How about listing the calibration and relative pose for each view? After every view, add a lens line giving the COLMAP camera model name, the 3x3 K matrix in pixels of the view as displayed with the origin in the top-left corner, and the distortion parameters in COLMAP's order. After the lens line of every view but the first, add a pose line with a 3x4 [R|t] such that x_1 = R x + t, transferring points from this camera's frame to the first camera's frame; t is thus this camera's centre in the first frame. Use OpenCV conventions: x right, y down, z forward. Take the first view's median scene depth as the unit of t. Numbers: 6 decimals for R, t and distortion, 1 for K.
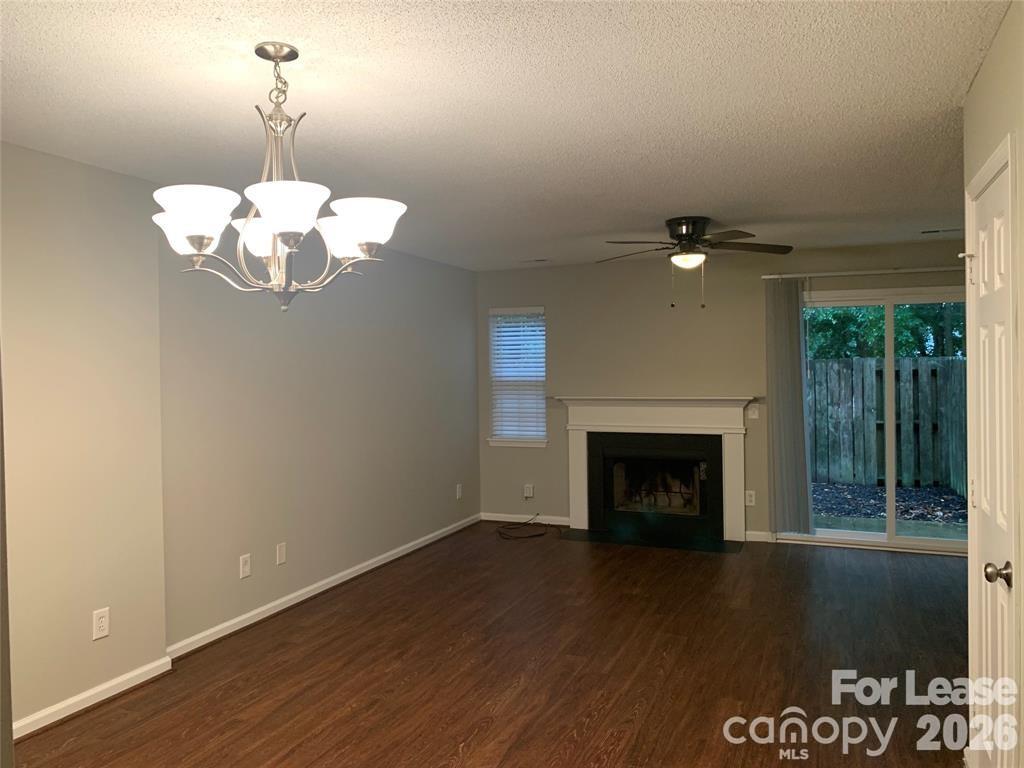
lens RADIAL K [[779.1, 0, 512.0], [0, 779.1, 384.0], [0, 0, 1]] dist [0.045802, -0.079160]
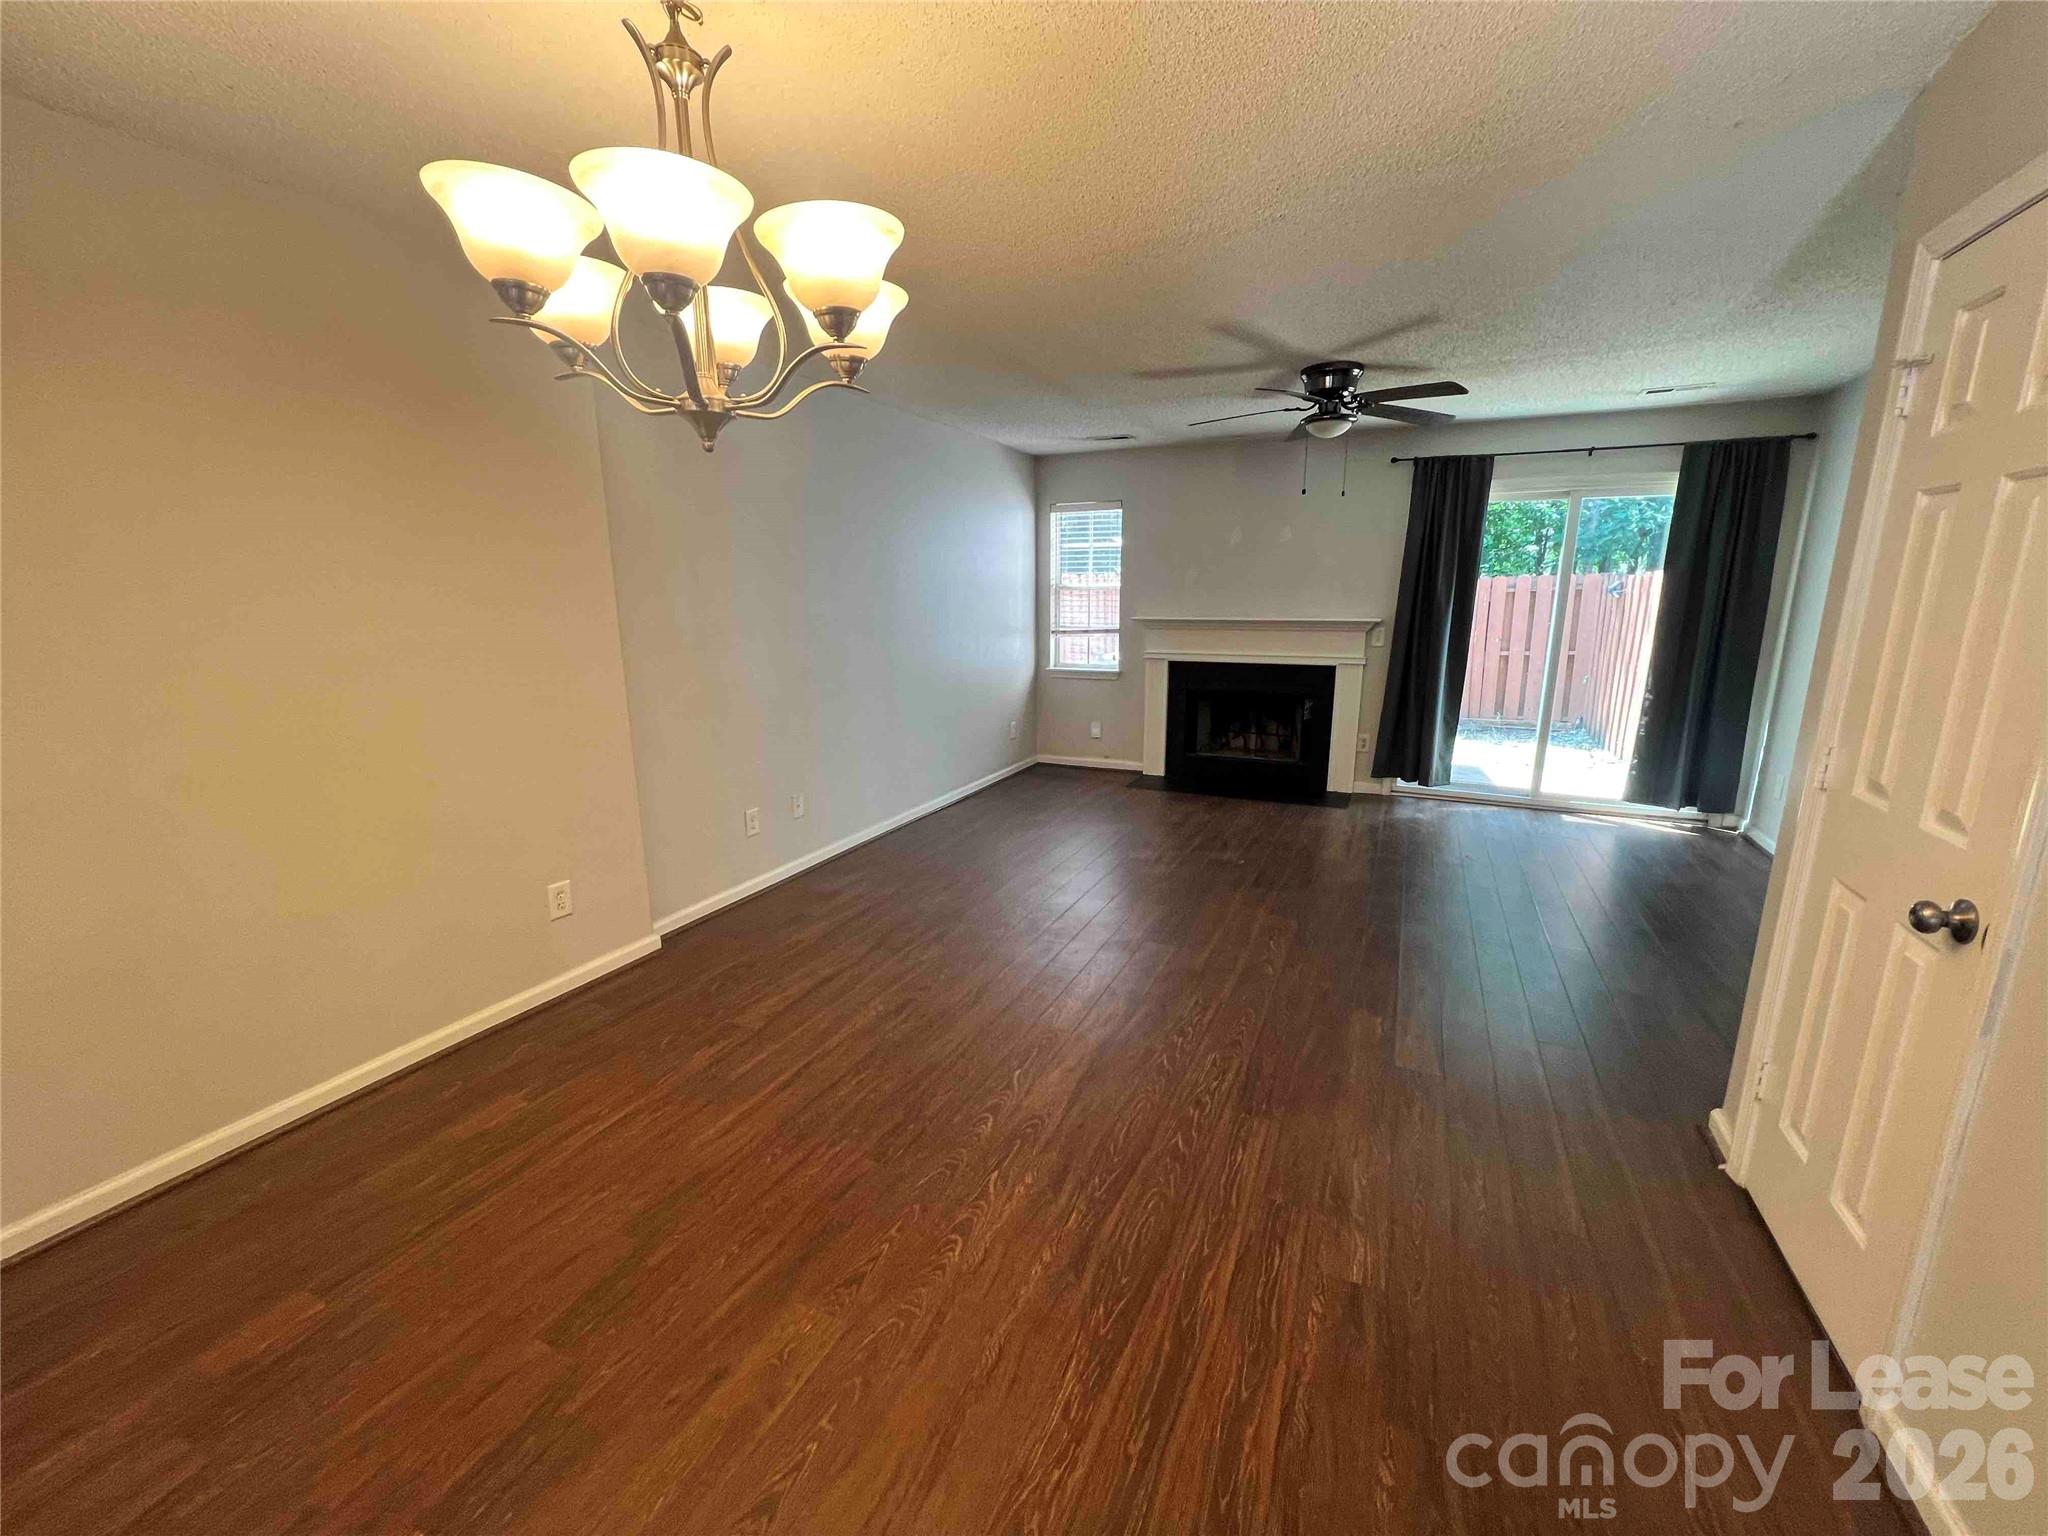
lens RADIAL K [[803.9, 0, 1029.1], [0, 803.9, 736.5], [0, 0, 1]] dist [-0.001439, -0.000053]
pose [[0.998860, 0.014597, -0.045454, -0.018622], [-0.007214, 0.987326, 0.158544, 0.011290], [0.047192, -0.158035, 0.986305, 0.245595]]
